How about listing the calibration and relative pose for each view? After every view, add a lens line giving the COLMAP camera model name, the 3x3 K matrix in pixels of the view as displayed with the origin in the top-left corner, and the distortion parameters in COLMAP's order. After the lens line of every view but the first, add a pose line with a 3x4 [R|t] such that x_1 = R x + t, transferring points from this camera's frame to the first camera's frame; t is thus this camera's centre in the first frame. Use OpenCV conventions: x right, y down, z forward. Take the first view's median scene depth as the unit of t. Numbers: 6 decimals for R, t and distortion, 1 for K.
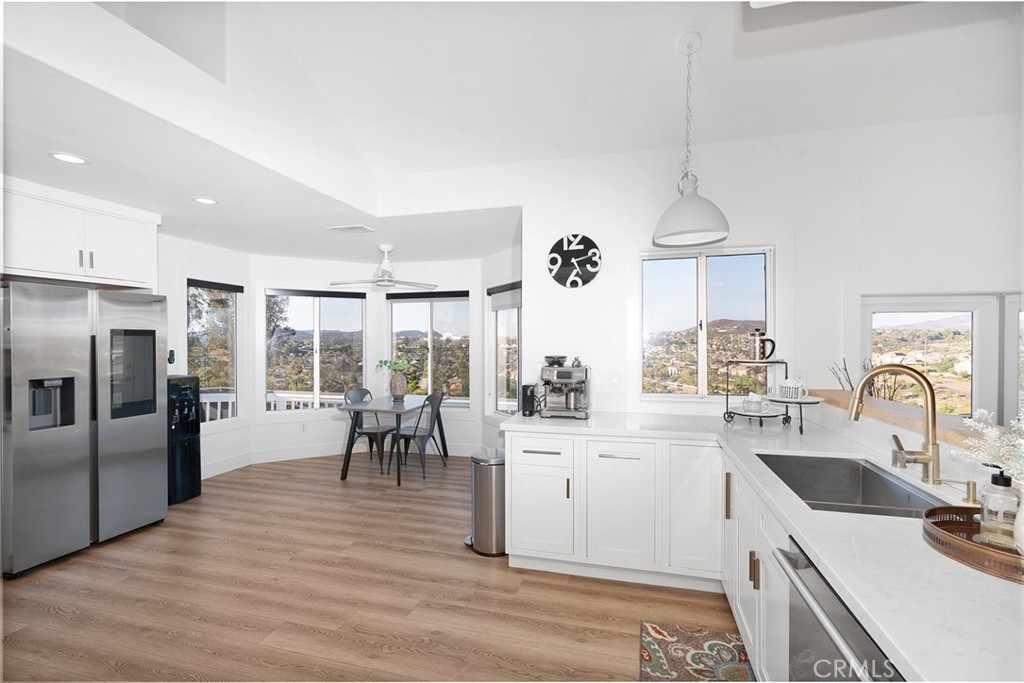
lens RADIAL K [[470.4, 0, 515.3], [0, 470.4, 341.1], [0, 0, 1]] dist [-0.001533, -0.000146]
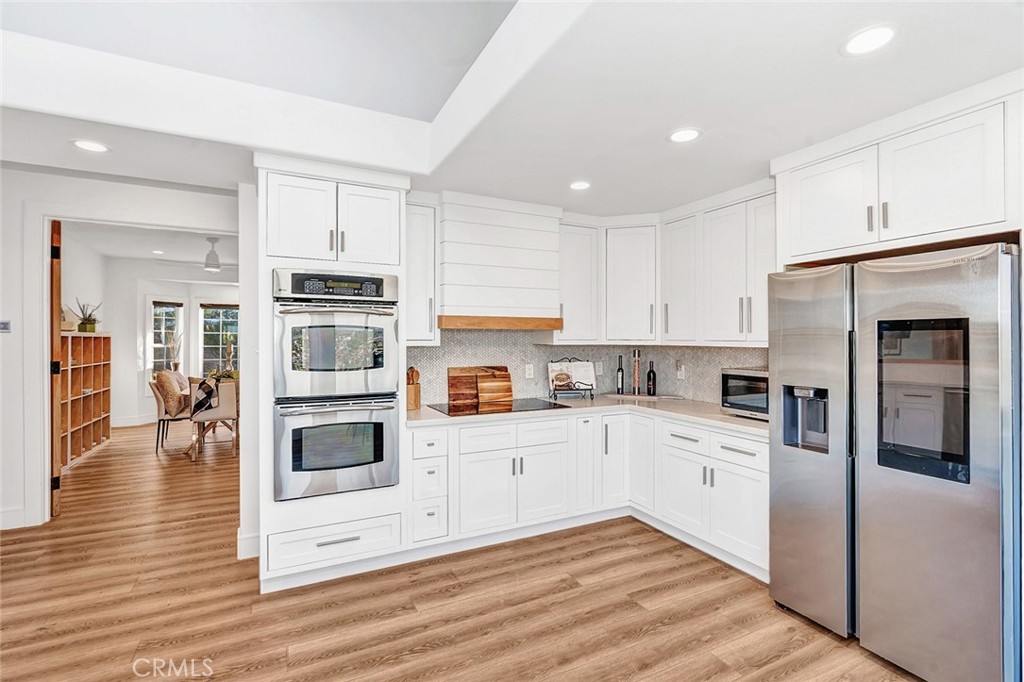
lens RADIAL K [[470.4, 0, 515.3], [0, 470.4, 346.4], [0, 0, 1]] dist [-0.001533, -0.000146]
pose [[-0.727081, -0.006213, -0.686523, -0.084149], [-0.013210, 0.999901, 0.004941, 0.013656], [0.686424, 0.012661, -0.727091, 1.228700]]
